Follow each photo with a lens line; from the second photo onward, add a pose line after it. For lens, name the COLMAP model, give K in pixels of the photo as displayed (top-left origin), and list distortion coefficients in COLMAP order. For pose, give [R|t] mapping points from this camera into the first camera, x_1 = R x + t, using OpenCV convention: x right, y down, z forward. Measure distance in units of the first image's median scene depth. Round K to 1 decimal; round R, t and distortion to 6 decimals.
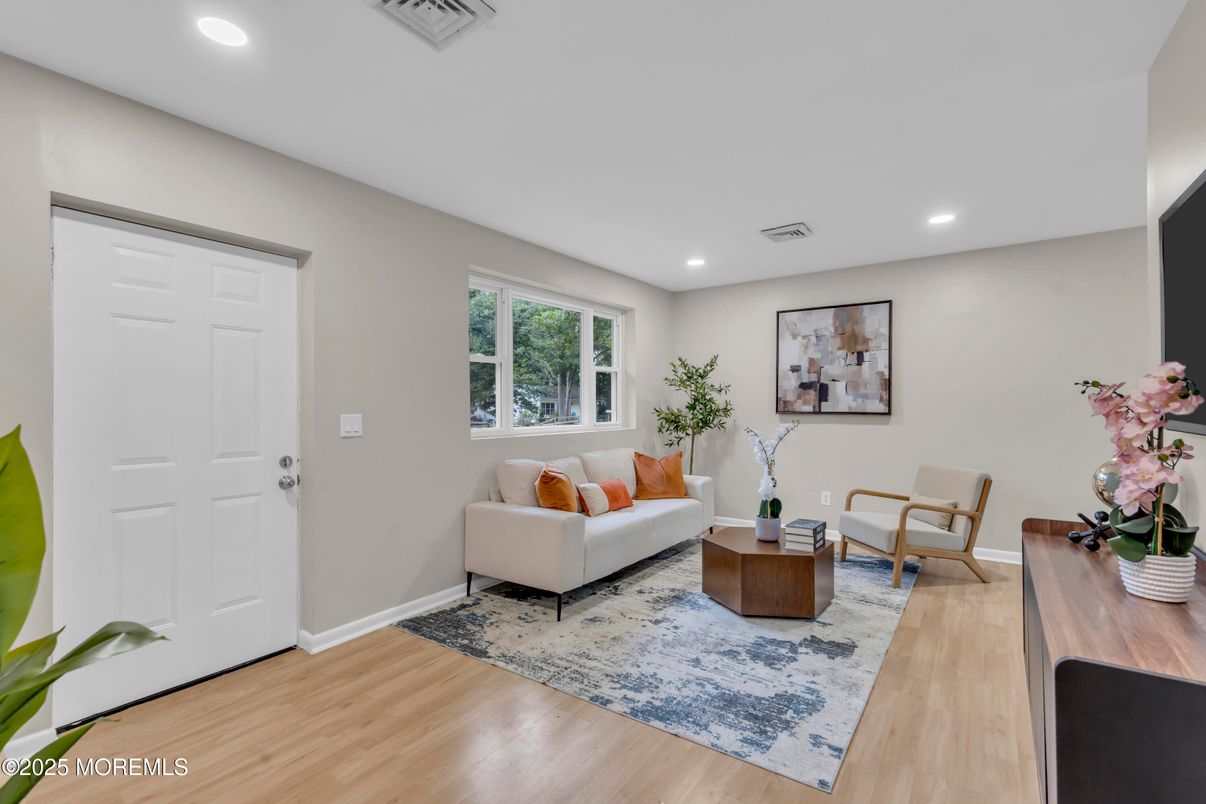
lens RADIAL K [[547.7, 0, 606.2], [0, 547.7, 417.0], [0, 0, 1]] dist [-0.002930, -0.000320]
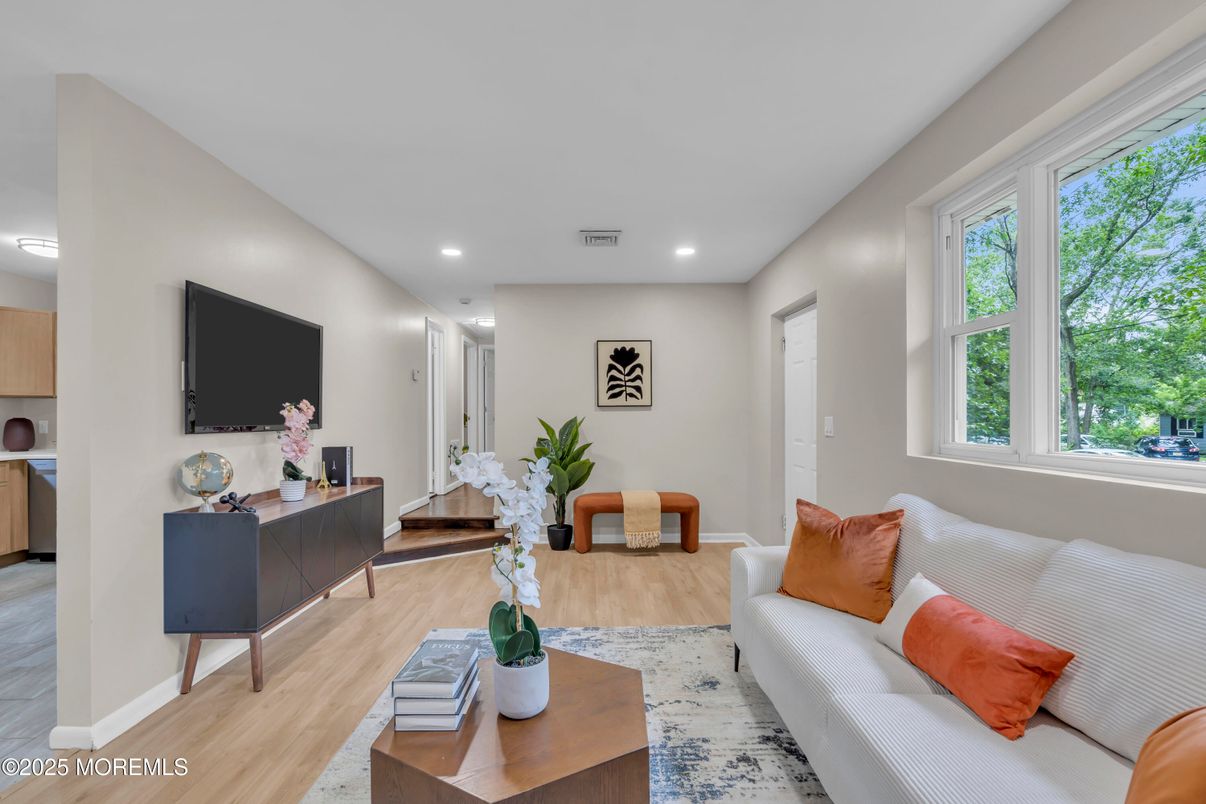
lens RADIAL K [[547.7, 0, 606.2], [0, 547.7, 417.0], [0, 0, 1]] dist [-0.002930, -0.000320]
pose [[-0.806234, 0.015504, -0.591393, 0.657182], [0.004411, 0.999786, 0.020198, -0.032793], [0.591580, 0.013676, -0.806130, 1.831274]]
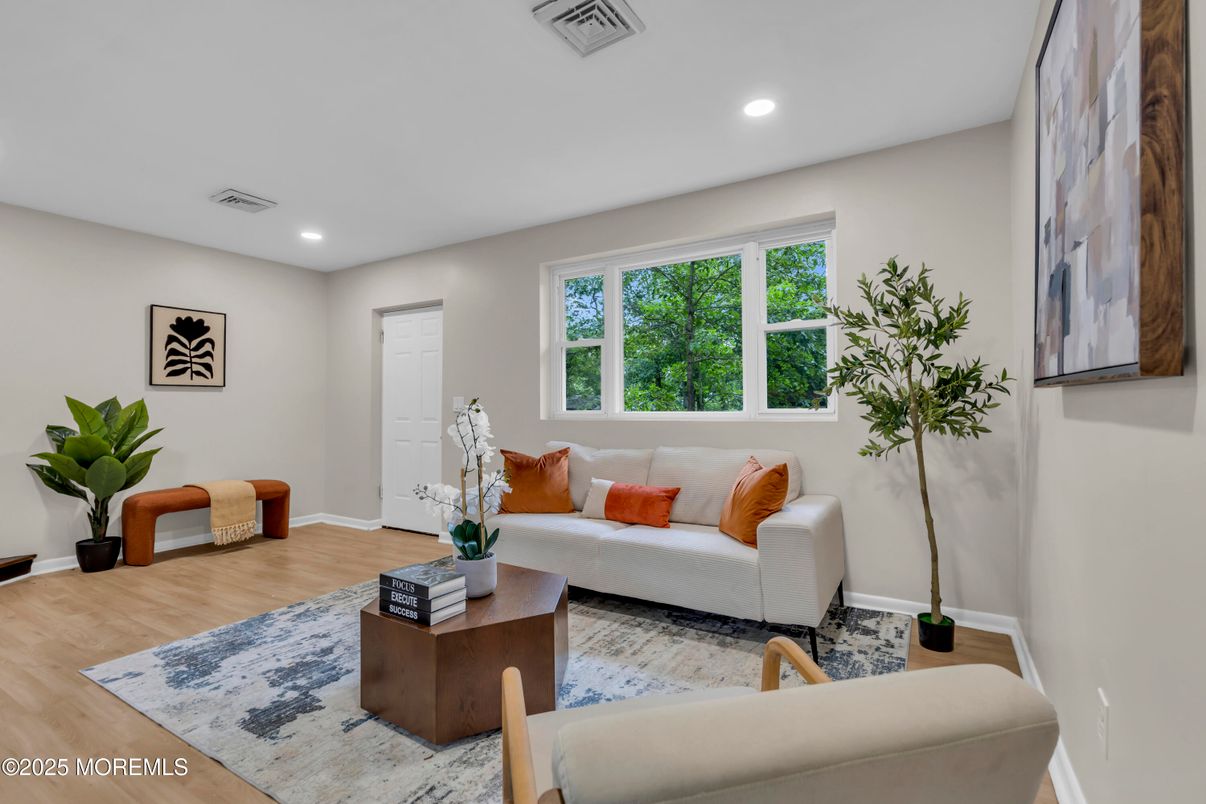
lens RADIAL K [[551.9, 0, 597.8], [0, 551.9, 399.5], [0, 0, 1]] dist [0.000035, 0.000153]
pose [[0.061939, -0.006780, -0.998057, 1.211441], [-0.008774, 0.999935, -0.007337, 0.011419], [0.998041, 0.009211, 0.061875, 1.432354]]
